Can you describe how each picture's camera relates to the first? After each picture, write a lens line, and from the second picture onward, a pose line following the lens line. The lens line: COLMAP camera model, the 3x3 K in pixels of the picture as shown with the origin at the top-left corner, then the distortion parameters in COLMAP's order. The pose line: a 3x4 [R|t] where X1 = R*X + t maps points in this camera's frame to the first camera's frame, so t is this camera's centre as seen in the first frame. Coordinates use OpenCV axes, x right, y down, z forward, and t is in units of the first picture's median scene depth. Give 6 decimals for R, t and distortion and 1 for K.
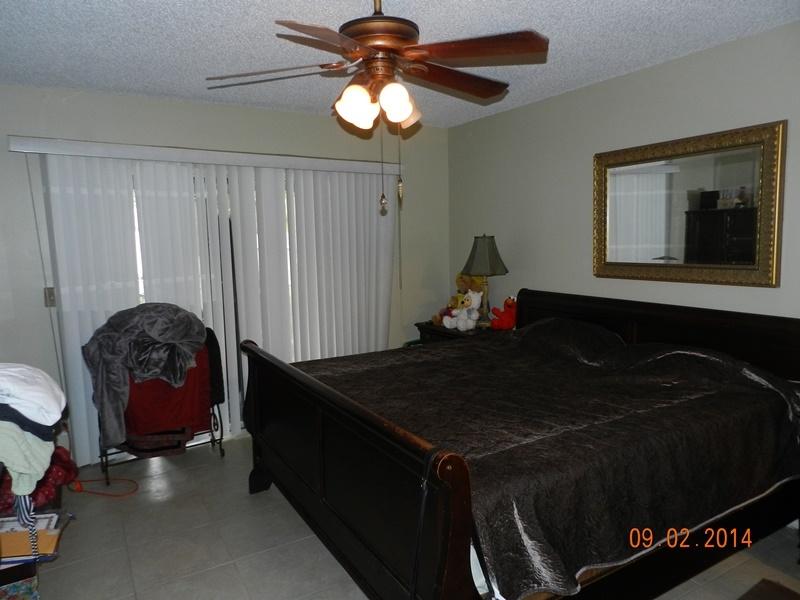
lens RADIAL K [[551.4, 0, 400.0], [0, 551.4, 300.0], [0, 0, 1]] dist [0.024803, -0.000973]
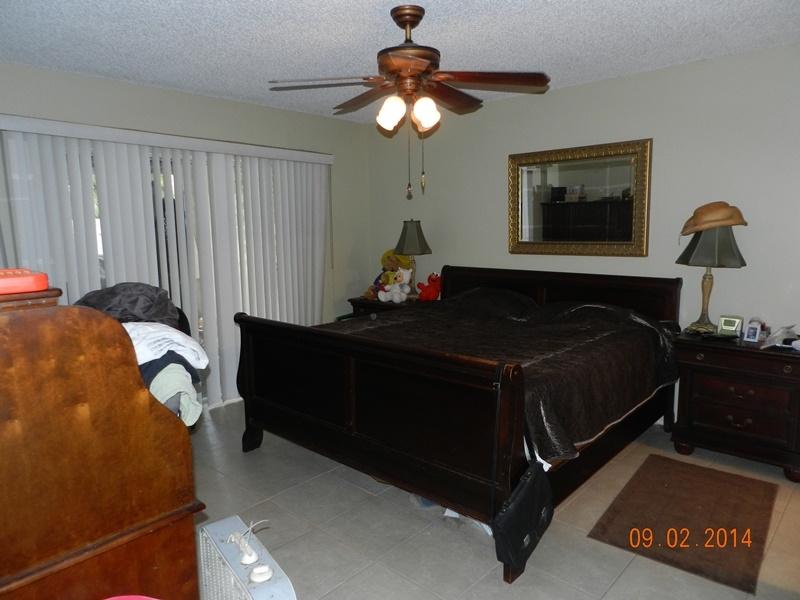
lens RADIAL K [[551.4, 0, 400.0], [0, 551.4, 300.0], [0, 0, 1]] dist [0.024803, -0.000973]
pose [[0.956296, -0.034328, 0.290379, -0.254569], [0.028835, 0.999315, 0.023175, 0.027607], [-0.290976, -0.013789, 0.956631, -0.125552]]
